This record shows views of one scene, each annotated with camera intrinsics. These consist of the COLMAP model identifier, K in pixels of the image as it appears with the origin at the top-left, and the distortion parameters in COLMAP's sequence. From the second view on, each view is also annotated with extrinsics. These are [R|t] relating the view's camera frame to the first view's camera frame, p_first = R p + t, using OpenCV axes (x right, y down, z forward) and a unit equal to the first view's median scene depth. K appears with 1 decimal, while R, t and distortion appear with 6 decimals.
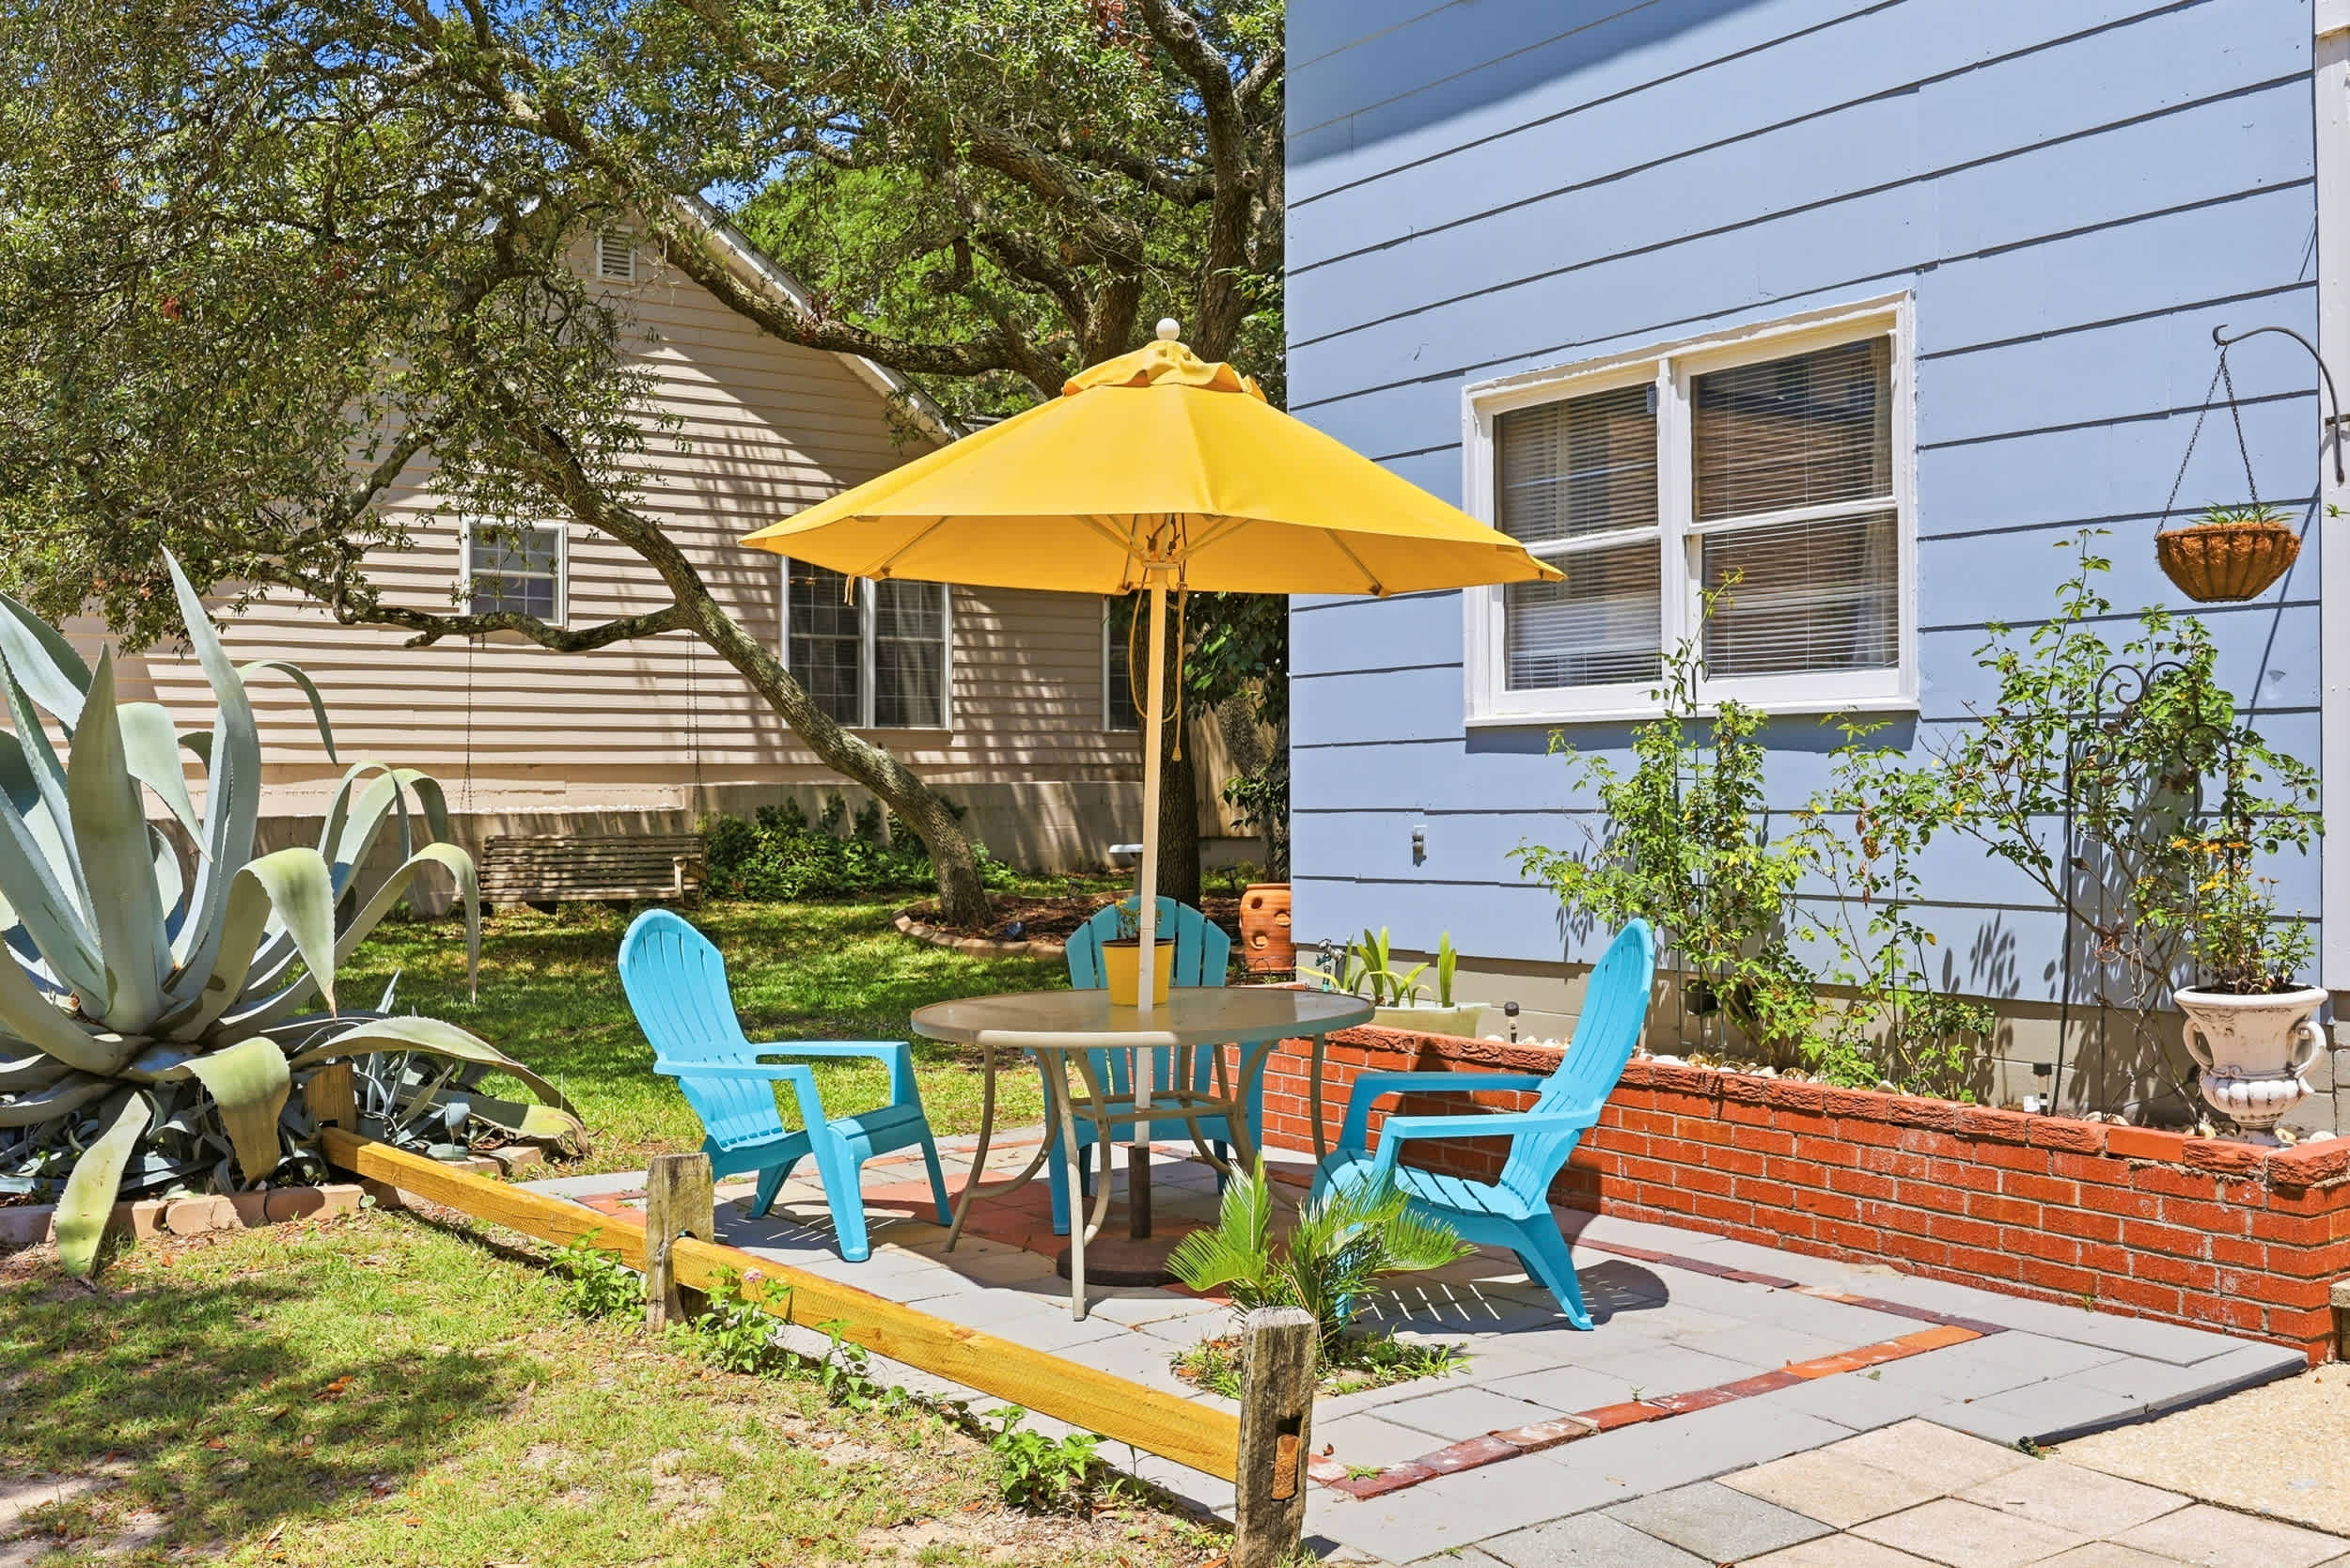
lens RADIAL K [[2256.1, 0, 1182.0], [0, 2256.1, 815.3], [0, 0, 1]] dist [-0.001961, 0.010784]
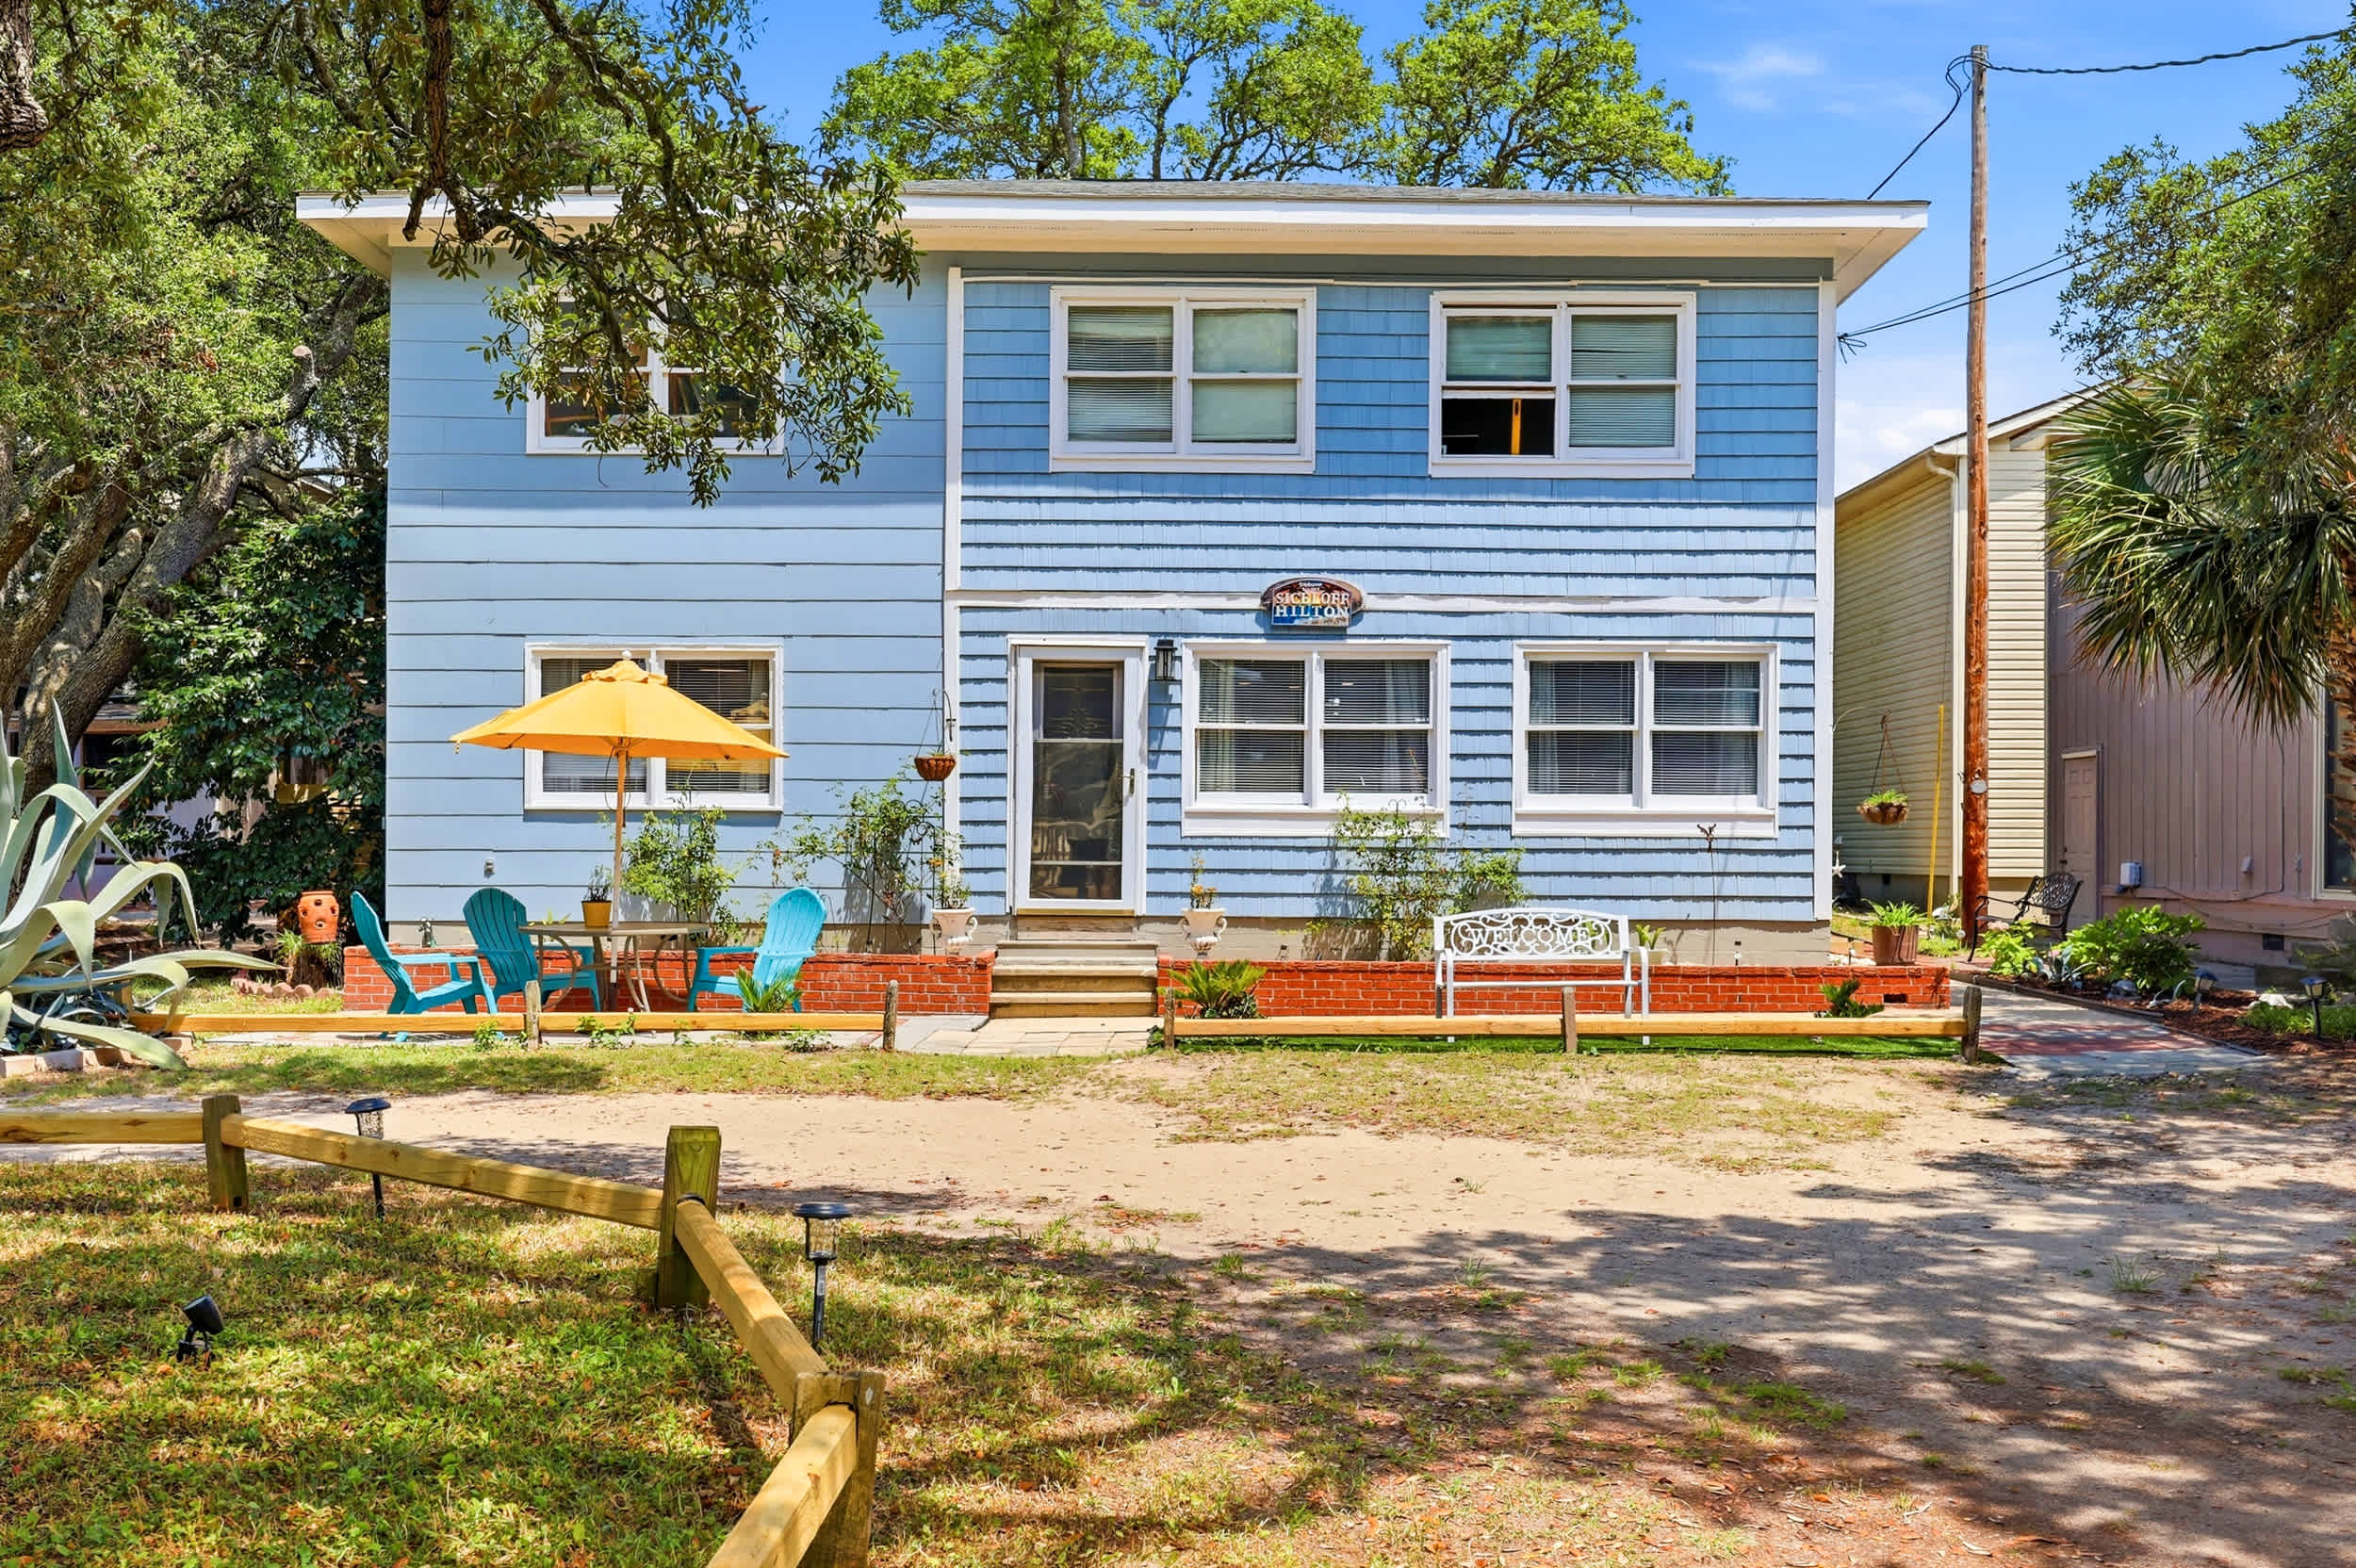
lens RADIAL K [[2261.7, 0, 1185.0], [0, 2261.7, 815.4], [0, 0, 1]] dist [-0.001961, 0.010784]
pose [[0.594878, 0.019845, 0.803571, -1.326164], [-0.000281, 0.999700, -0.024481, 0.018871], [-0.803816, 0.014337, 0.594706, -0.795624]]
